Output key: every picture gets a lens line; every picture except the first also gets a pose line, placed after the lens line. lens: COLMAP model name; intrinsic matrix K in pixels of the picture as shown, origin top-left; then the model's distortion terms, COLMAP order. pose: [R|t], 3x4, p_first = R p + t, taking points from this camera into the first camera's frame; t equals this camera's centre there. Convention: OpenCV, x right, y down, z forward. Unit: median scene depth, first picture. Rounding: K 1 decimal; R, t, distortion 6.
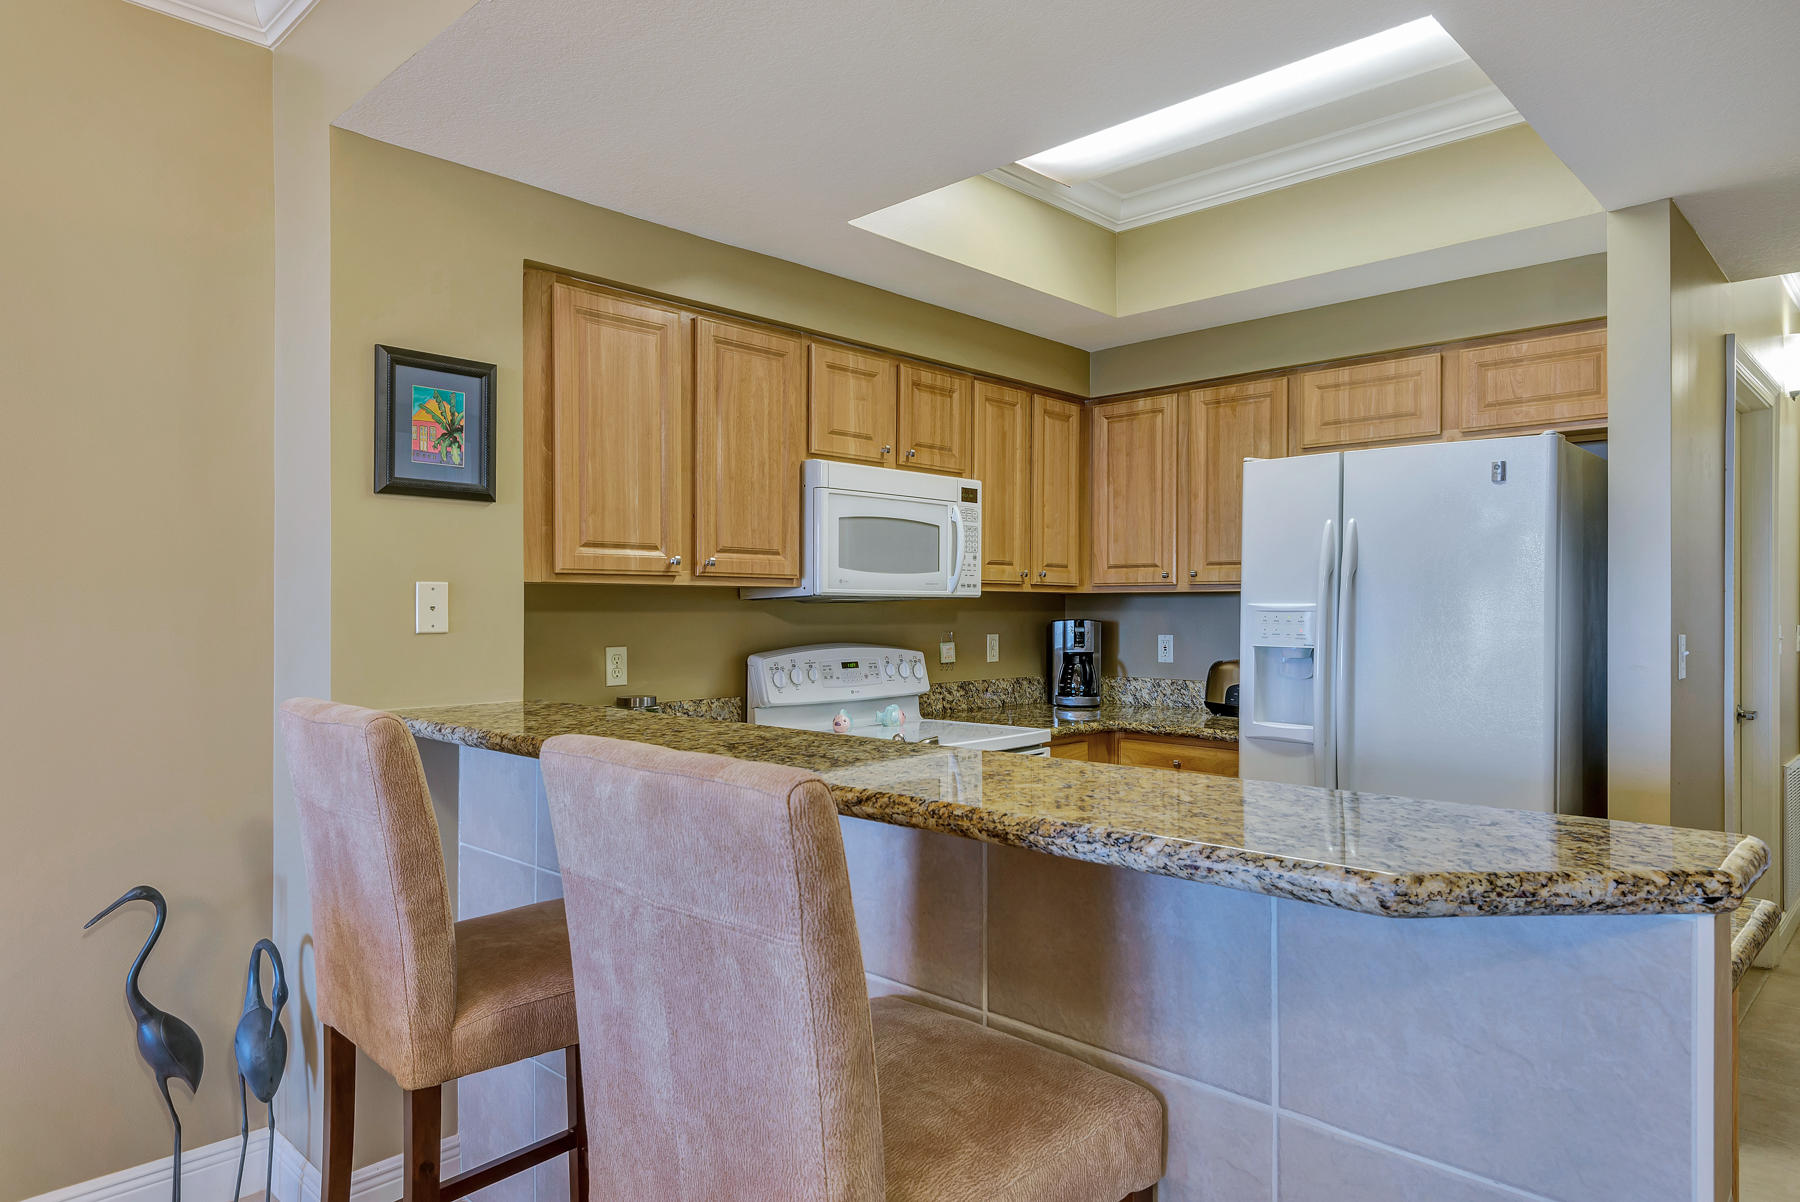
lens RADIAL K [[1094.4, 0, 920.9], [0, 1094.4, 611.8], [0, 0, 1]] dist [0.040470, -0.001682]
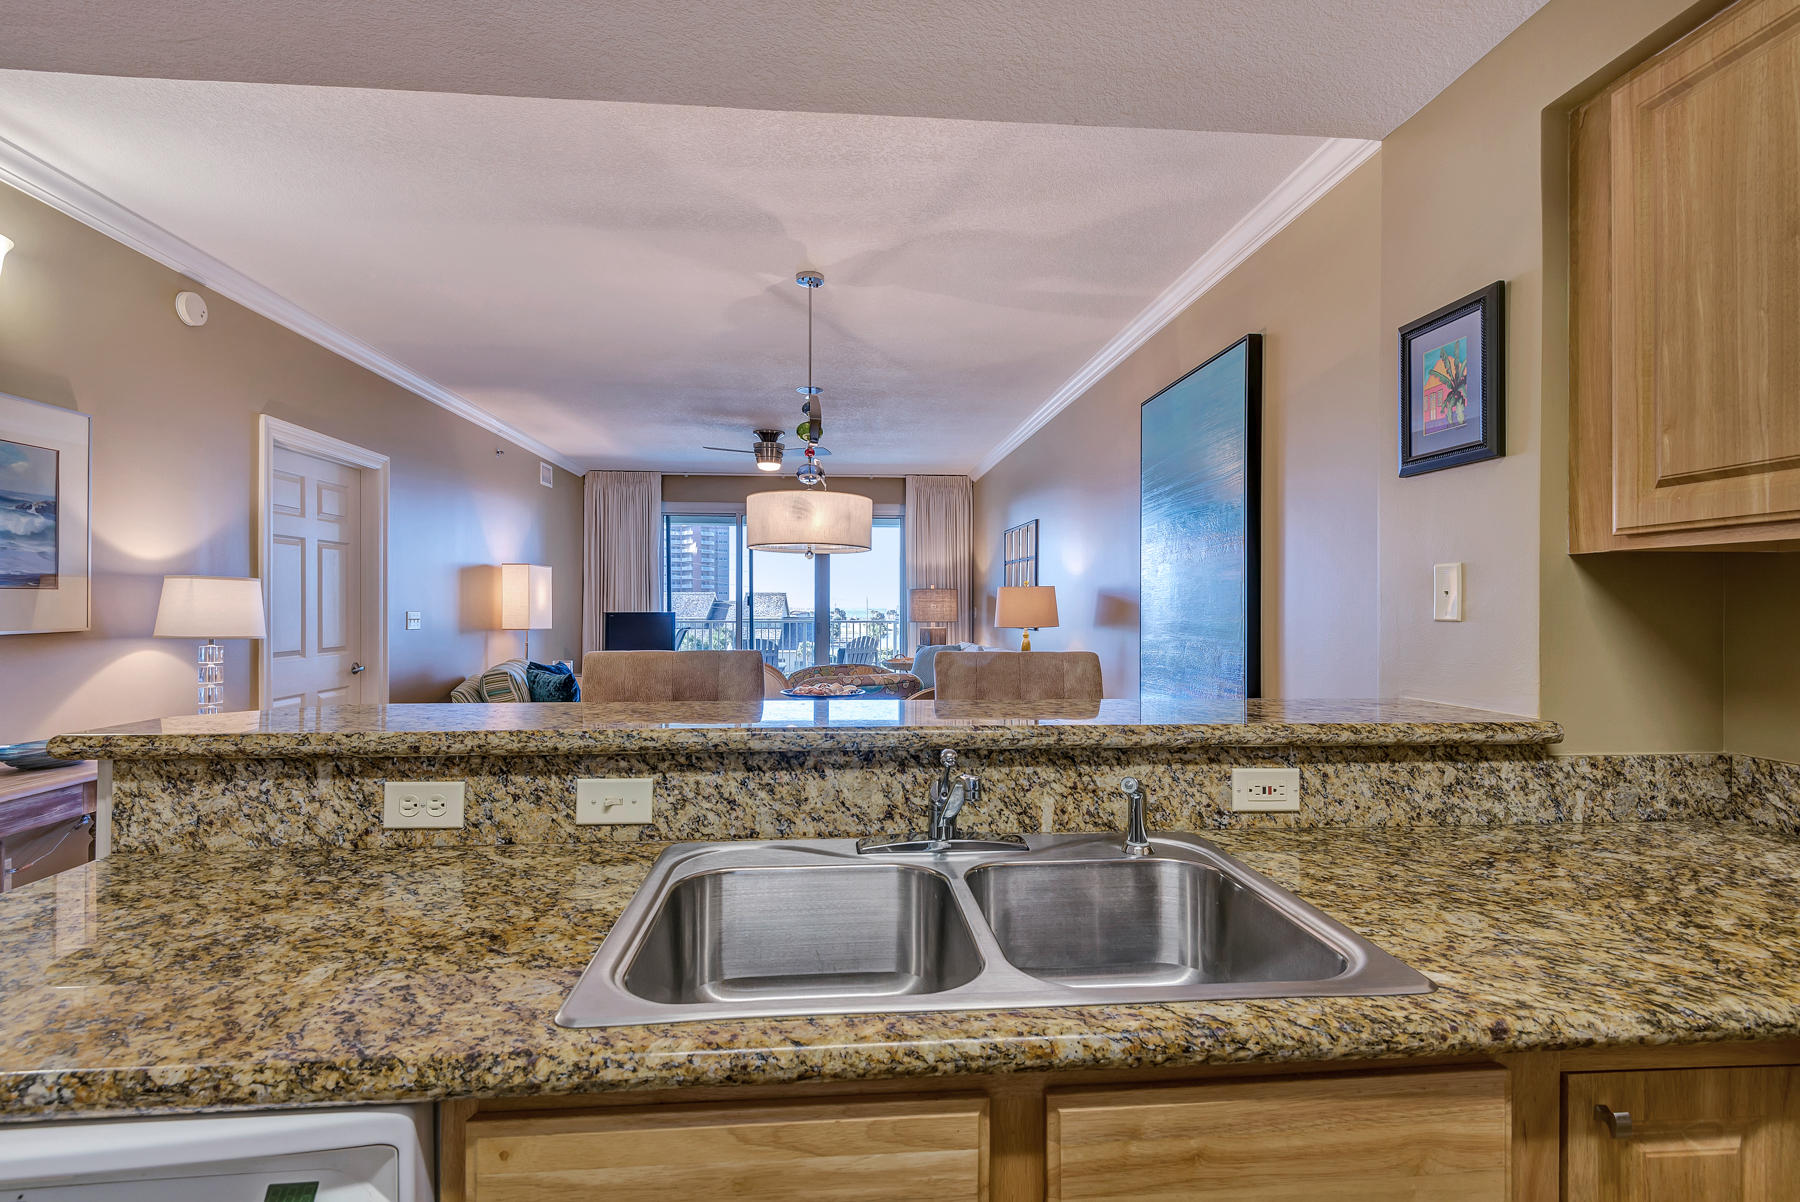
lens RADIAL K [[814.1, 0, 900.0], [0, 814.1, 601.0], [0, 0, 1]] dist [0.017626, -0.000346]
pose [[-0.654954, -0.006937, -0.755637, 0.255818], [-0.006517, 0.999973, -0.003532, 0.006469], [0.755640, 0.002611, -0.654982, 0.814795]]
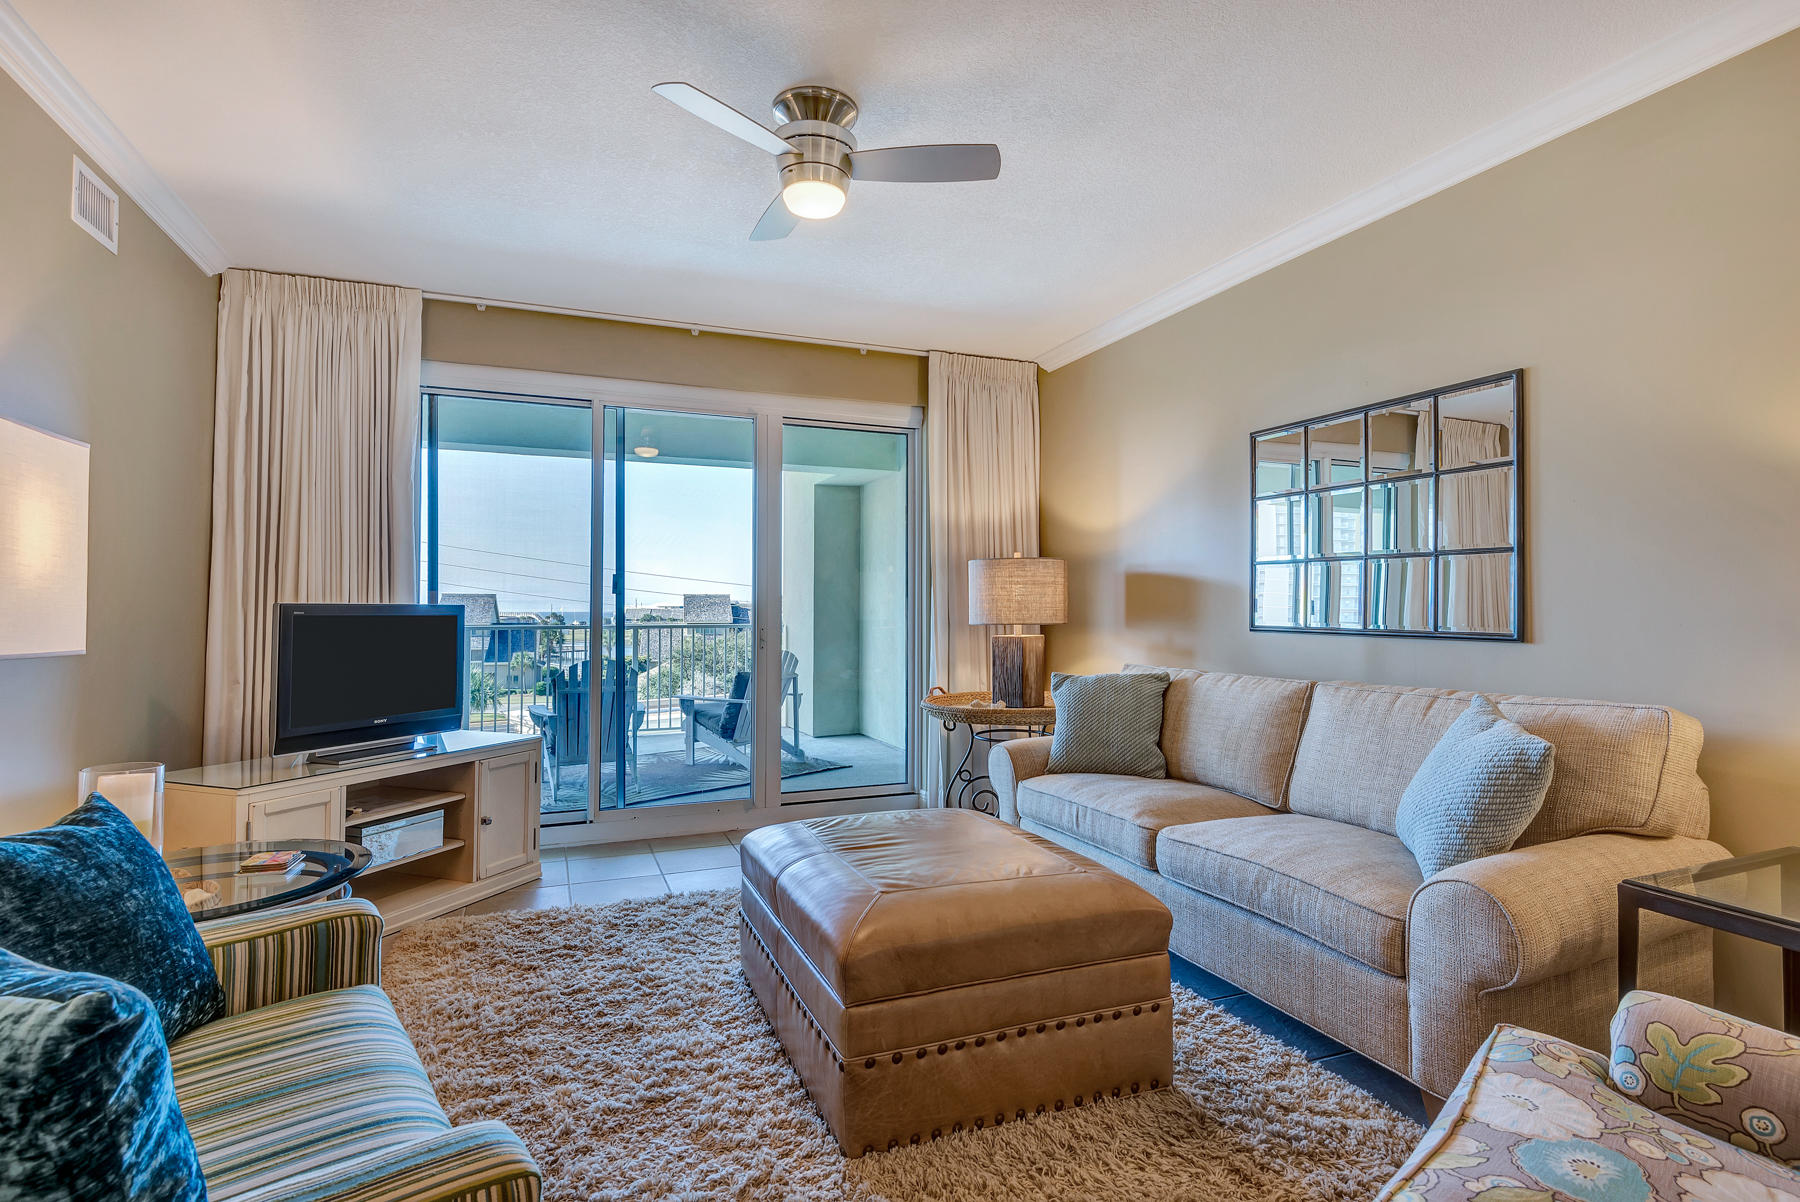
lens RADIAL K [[875.7, 0, 891.0], [0, 875.7, 590.4], [0, 0, 1]] dist [0.038573, -0.000003]
pose [[-0.429485, -0.021305, -0.902823, -0.418141], [-0.007076, 0.999770, -0.020226, 0.039452], [0.903046, -0.002298, -0.429537, -0.428682]]
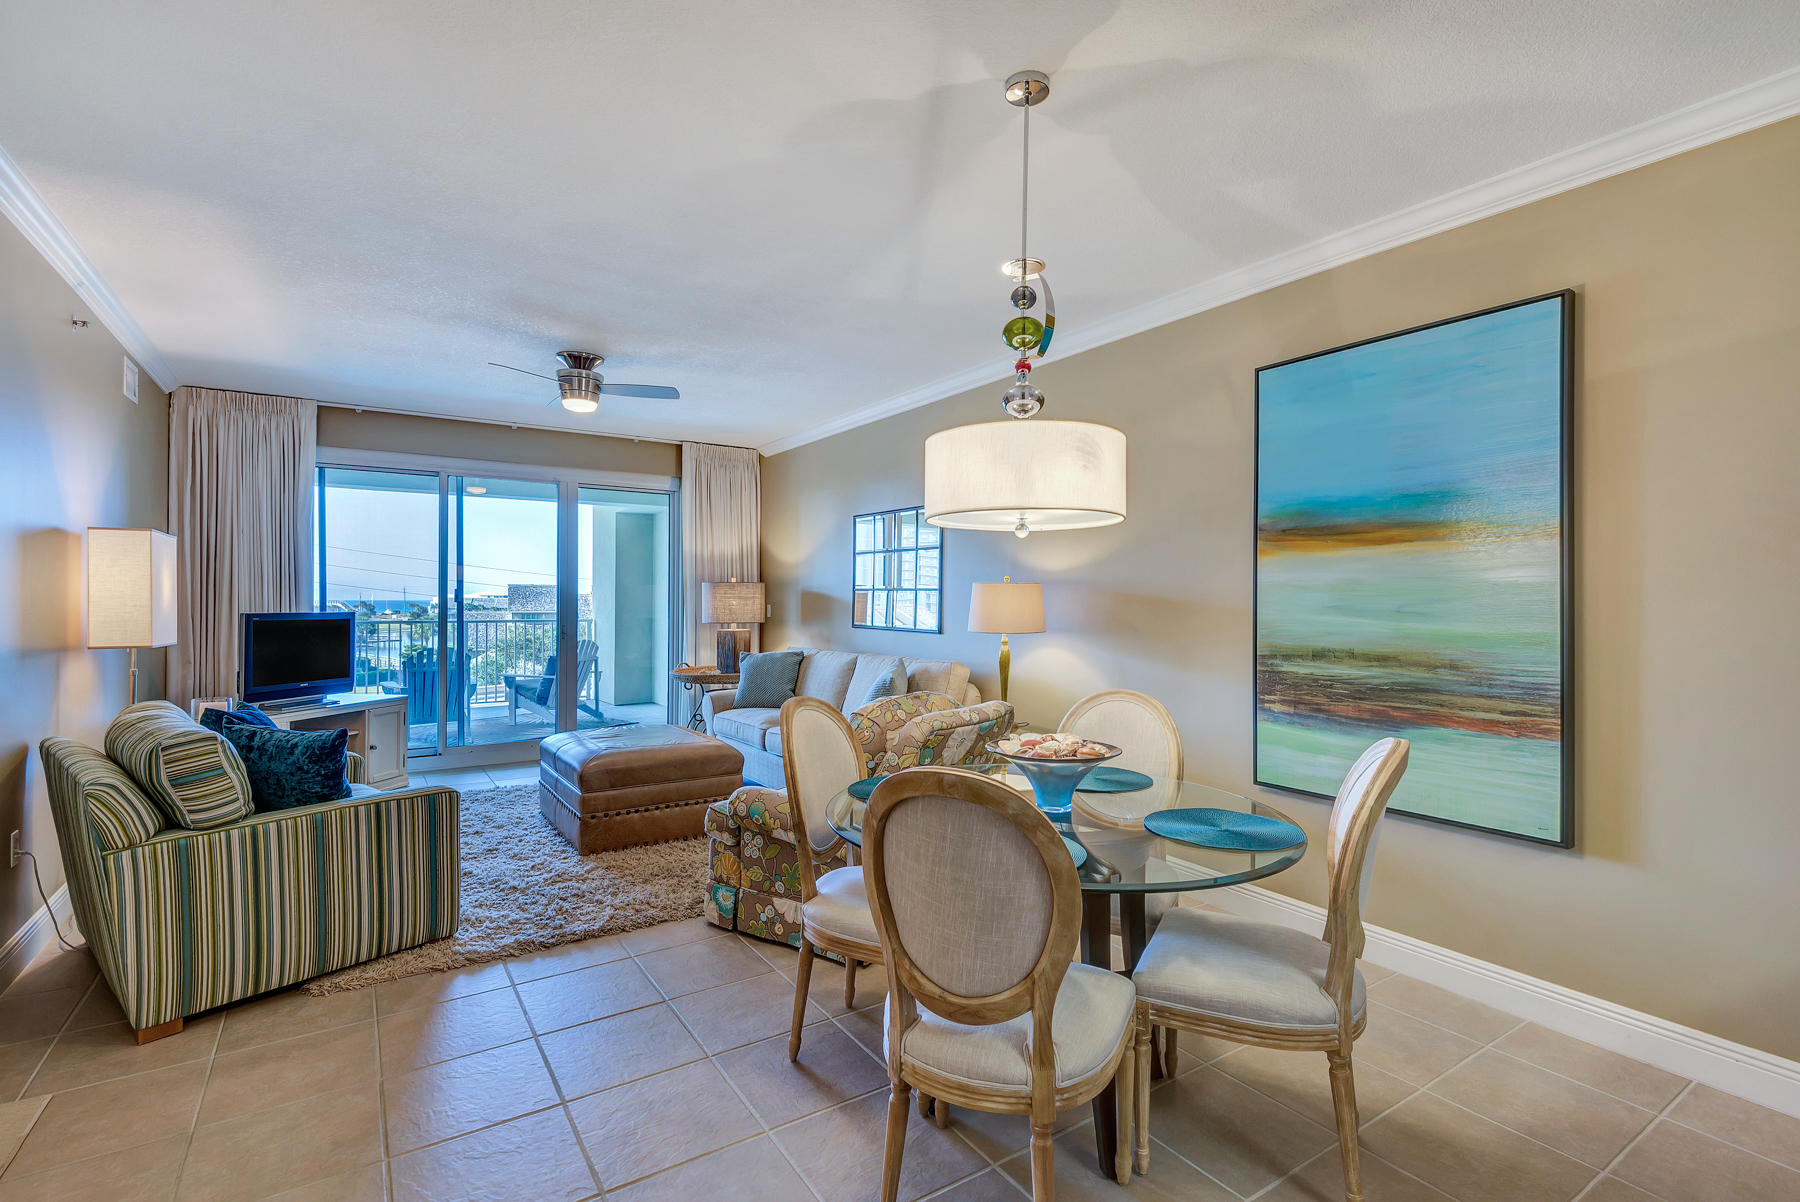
lens RADIAL K [[814.1, 0, 900.0], [0, 814.1, 601.0], [0, 0, 1]] dist [0.017626, -0.000346]
pose [[-0.227366, -0.002756, -0.973805, 0.198090], [-0.011606, 0.999933, -0.000121, 0.001120], [0.973740, 0.011274, -0.227383, 0.070882]]
